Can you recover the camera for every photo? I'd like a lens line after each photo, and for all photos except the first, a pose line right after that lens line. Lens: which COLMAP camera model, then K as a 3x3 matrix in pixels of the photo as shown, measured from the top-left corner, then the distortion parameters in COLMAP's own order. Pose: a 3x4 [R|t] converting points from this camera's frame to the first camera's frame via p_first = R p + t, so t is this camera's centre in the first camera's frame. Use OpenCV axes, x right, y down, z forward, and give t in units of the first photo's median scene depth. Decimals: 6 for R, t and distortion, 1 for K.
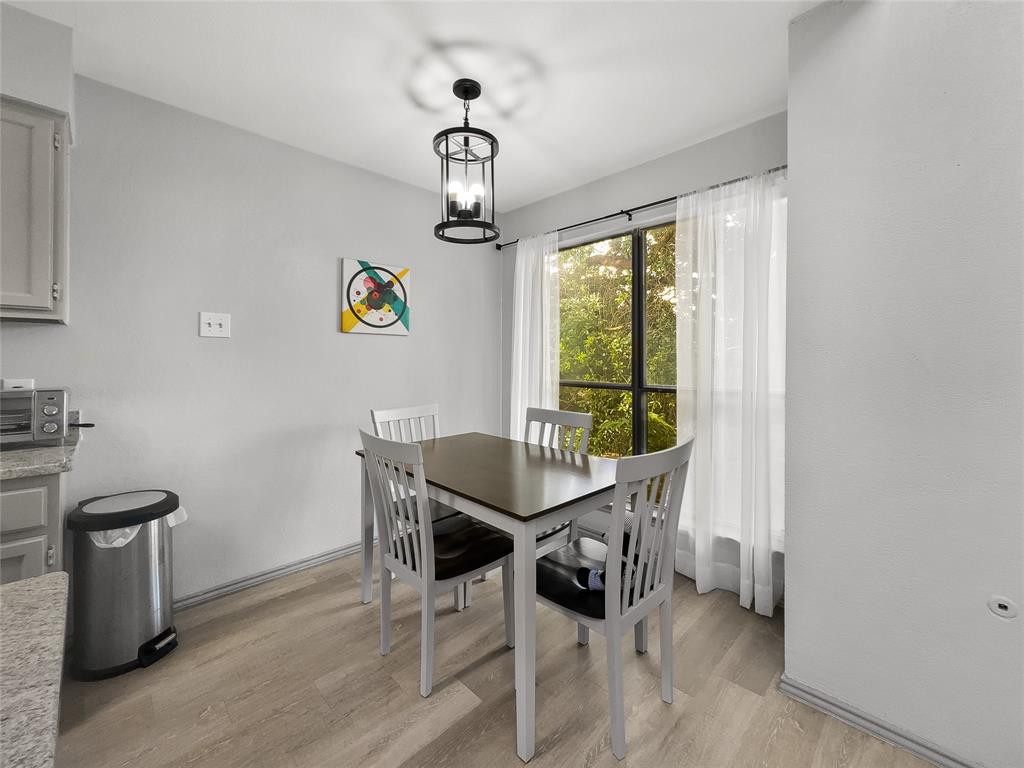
lens RADIAL K [[426.4, 0, 514.4], [0, 426.4, 362.4], [0, 0, 1]] dist [0.000081, 0.000065]
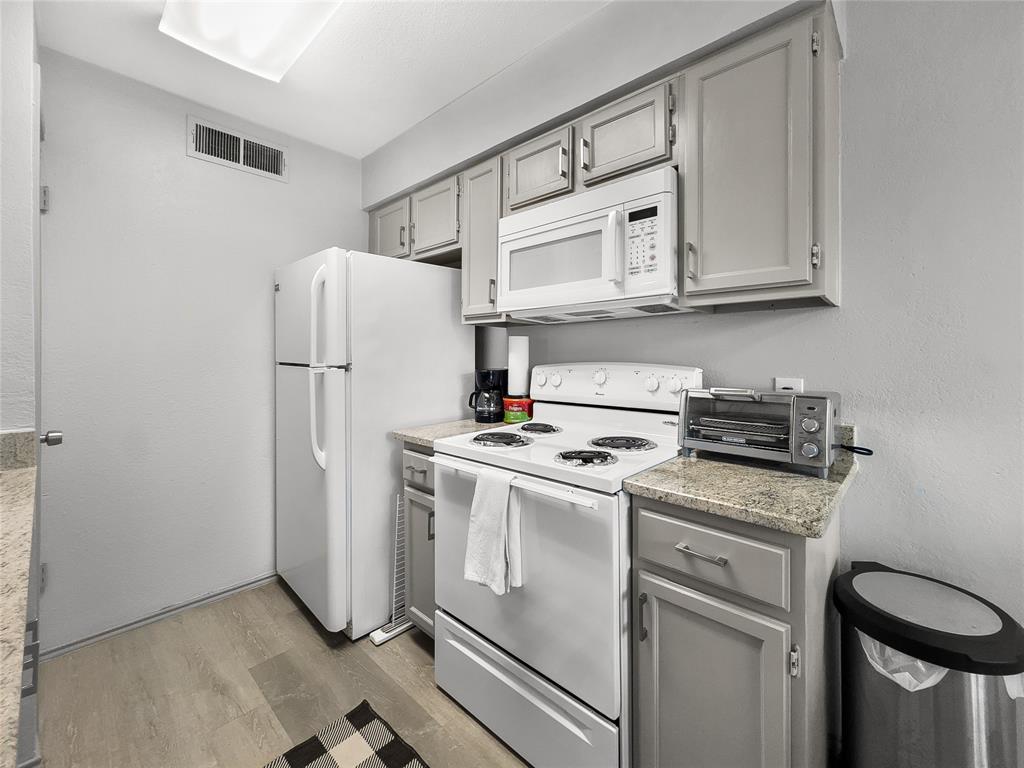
lens RADIAL K [[421.8, 0, 517.1], [0, 421.8, 354.5], [0, 0, 1]] dist [0.000701, -0.000033]
pose [[0.054389, -0.010749, -0.998462, -0.275169], [-0.008144, 0.999904, -0.011208, 0.004692], [0.998487, 0.008741, 0.054296, 0.316480]]
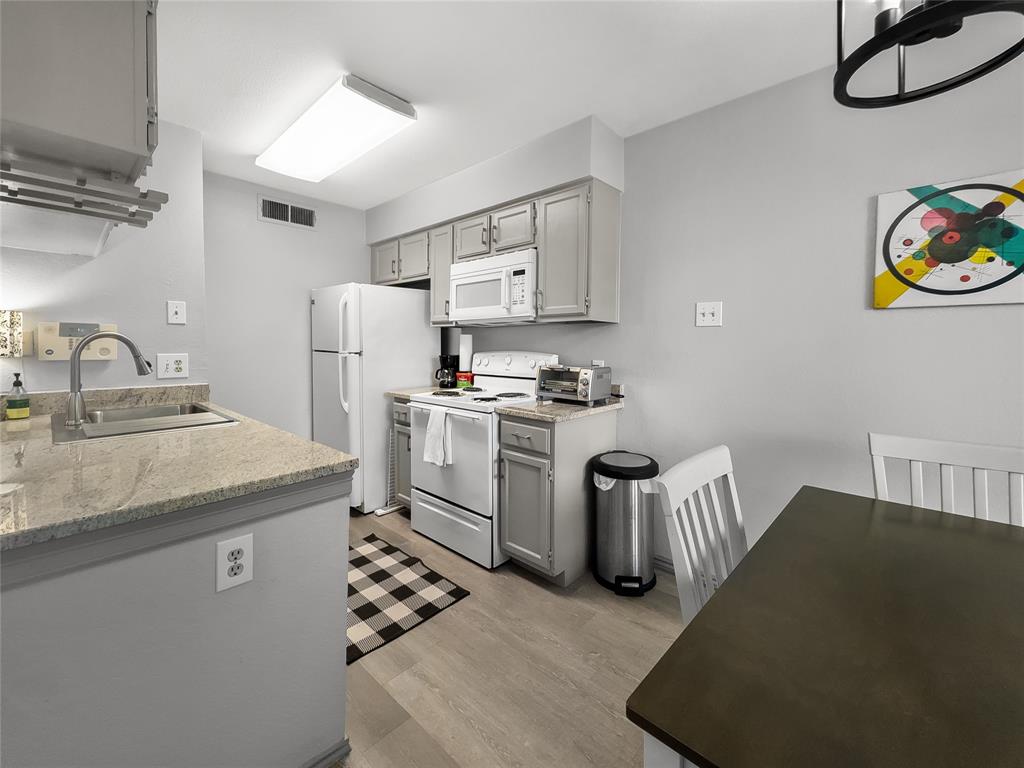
lens RADIAL K [[418.6, 0, 512.3], [0, 418.6, 354.7], [0, 0, 1]] dist [0.000727, 0.000308]
pose [[0.051837, 0.021450, -0.998425, 0.235481], [-0.013062, 0.999698, 0.020800, -0.006207], [0.998570, 0.011963, 0.052102, 0.445499]]
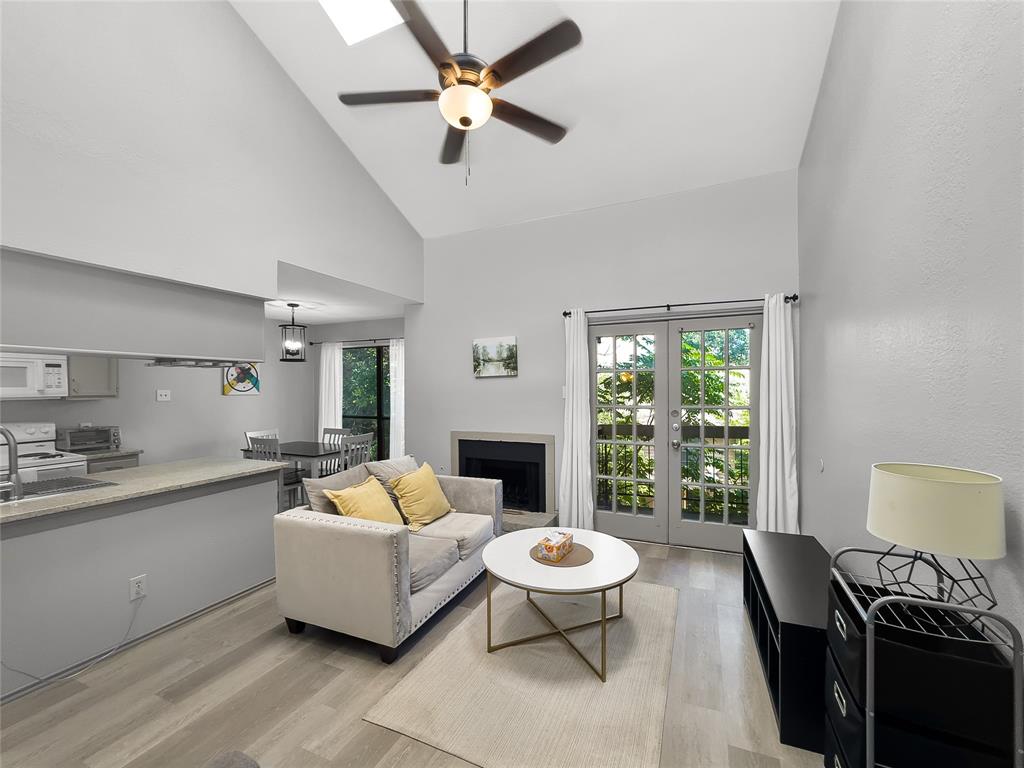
lens RADIAL K [[427.0, 0, 515.6], [0, 427.0, 387.7], [0, 0, 1]] dist [0.001252, 0.000116]
pose [[0.926320, -0.011287, 0.376568, 0.128180], [0.014245, 0.999886, -0.005072, -0.081776], [-0.376468, 0.010062, 0.926375, -1.541461]]
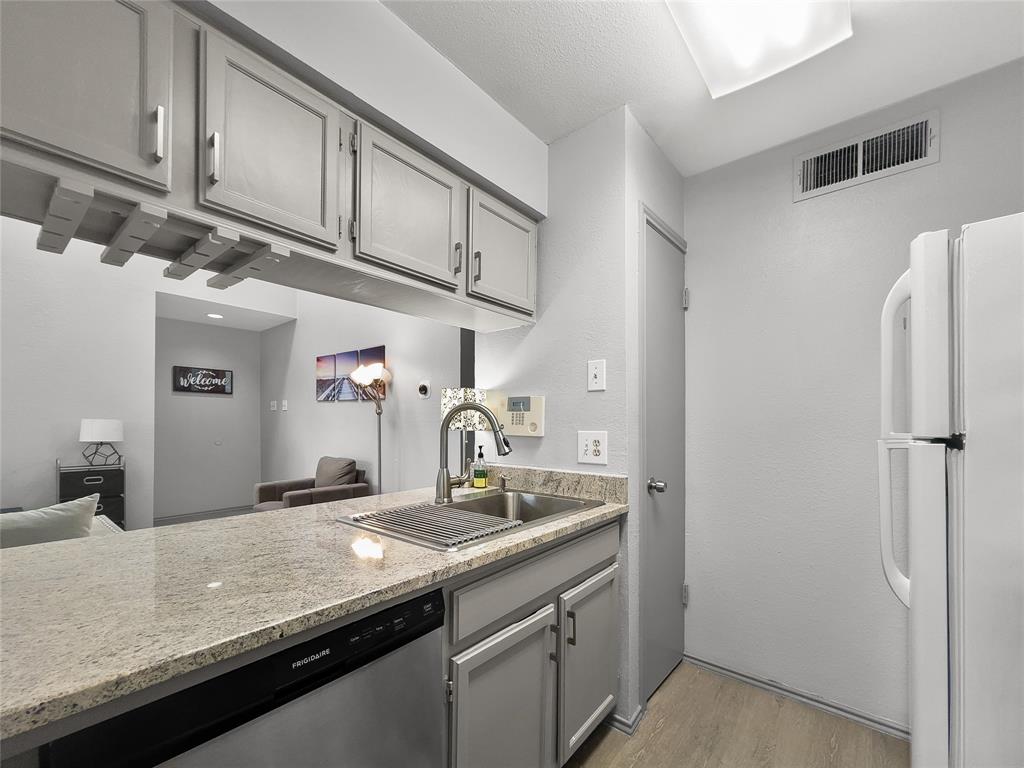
lens RADIAL K [[420.7, 0, 511.0], [0, 420.7, 428.7], [0, 0, 1]] dist [-0.001487, -0.000215]
pose [[-0.995332, -0.008707, -0.096114, -0.566541], [-0.010479, 0.999784, 0.017947, 0.006199], [0.095937, 0.018871, -0.995209, 0.420956]]
